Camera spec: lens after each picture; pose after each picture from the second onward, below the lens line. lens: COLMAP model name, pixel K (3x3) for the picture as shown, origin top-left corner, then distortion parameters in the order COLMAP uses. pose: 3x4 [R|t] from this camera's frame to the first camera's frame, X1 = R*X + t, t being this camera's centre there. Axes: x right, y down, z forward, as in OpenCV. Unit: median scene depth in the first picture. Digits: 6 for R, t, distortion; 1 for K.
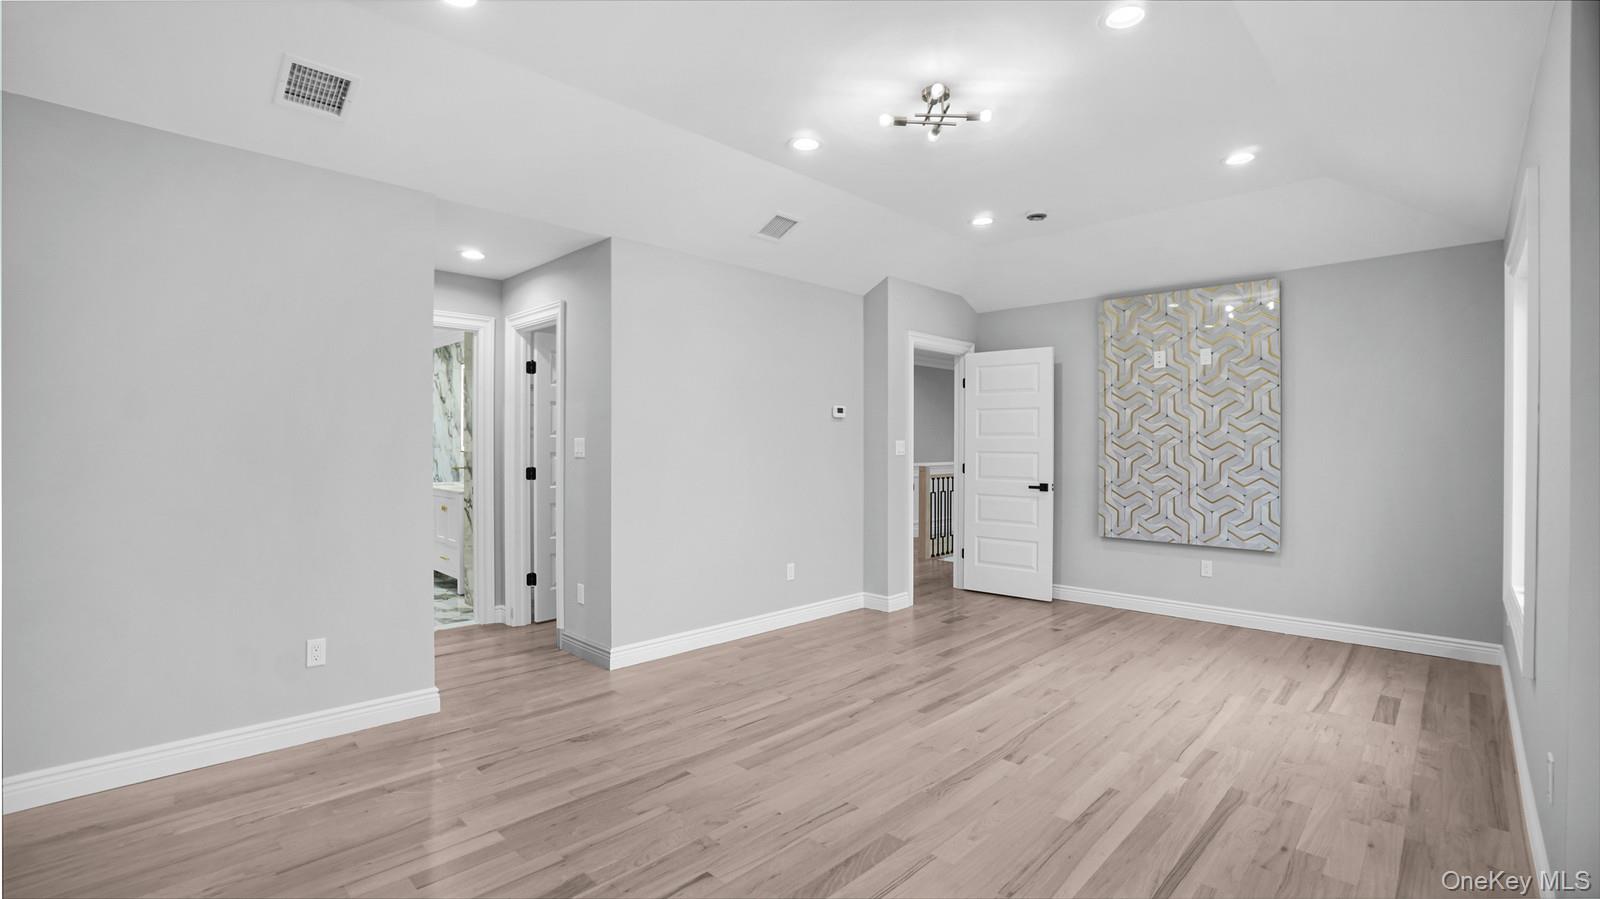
lens RADIAL K [[705.2, 0, 800.5], [0, 705.2, 446.8], [0, 0, 1]] dist [-0.002245, -0.000251]
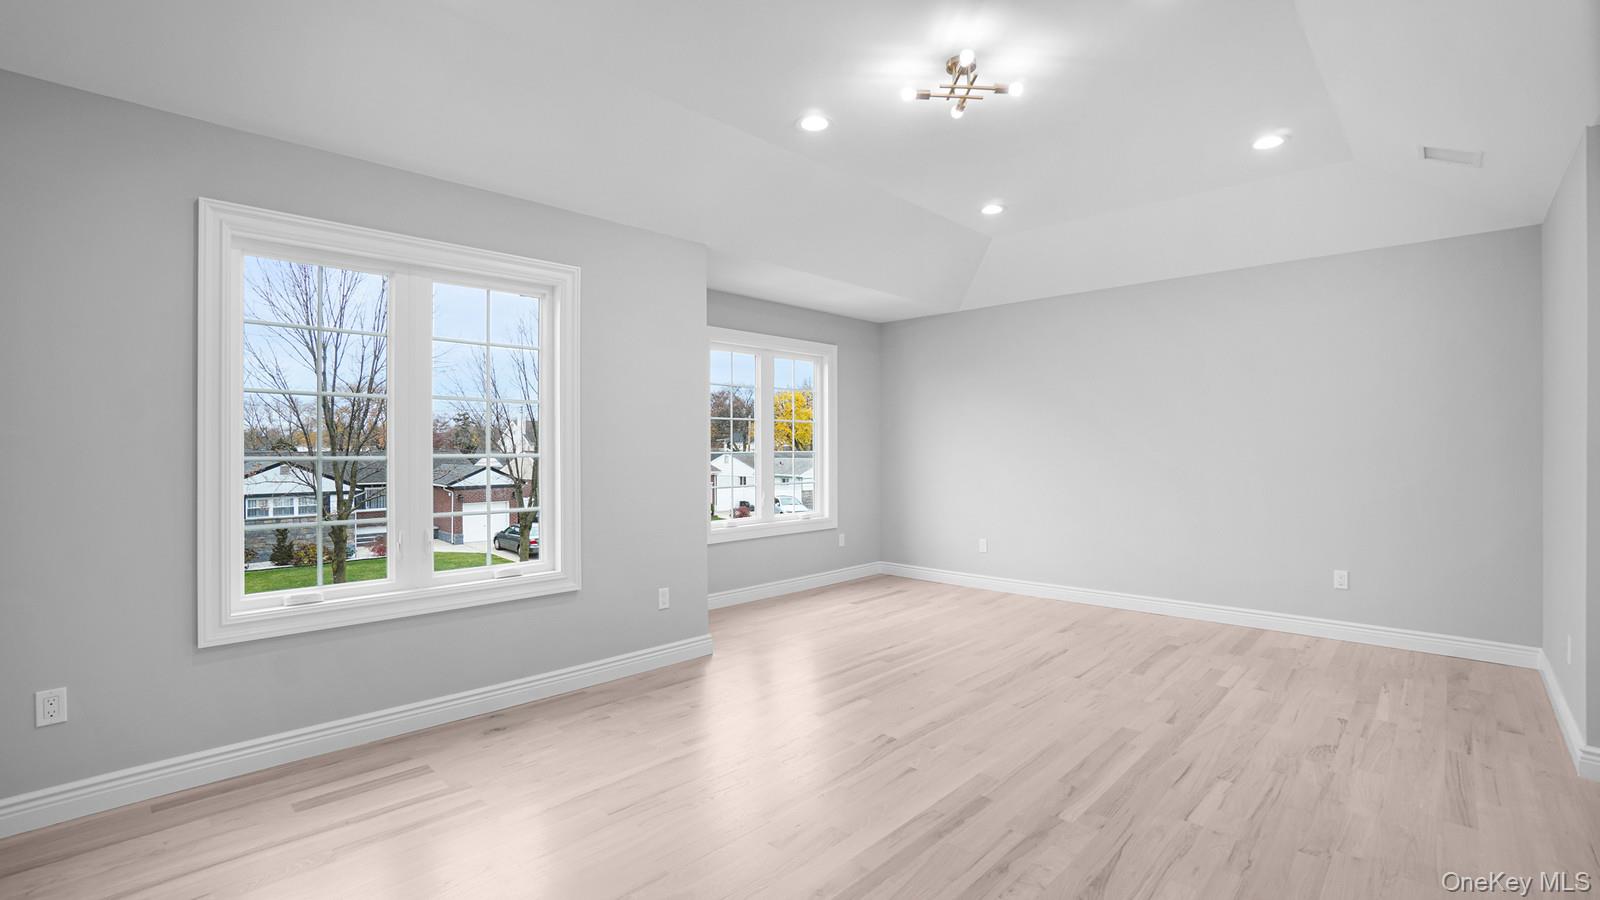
lens RADIAL K [[705.2, 0, 798.7], [0, 705.2, 449.4], [0, 0, 1]] dist [-0.002245, -0.000251]
pose [[-0.999936, -0.009237, -0.006482, 0.404402], [-0.009283, 0.999932, 0.007003, 0.002791], [0.006417, 0.007063, -0.999954, 1.865226]]
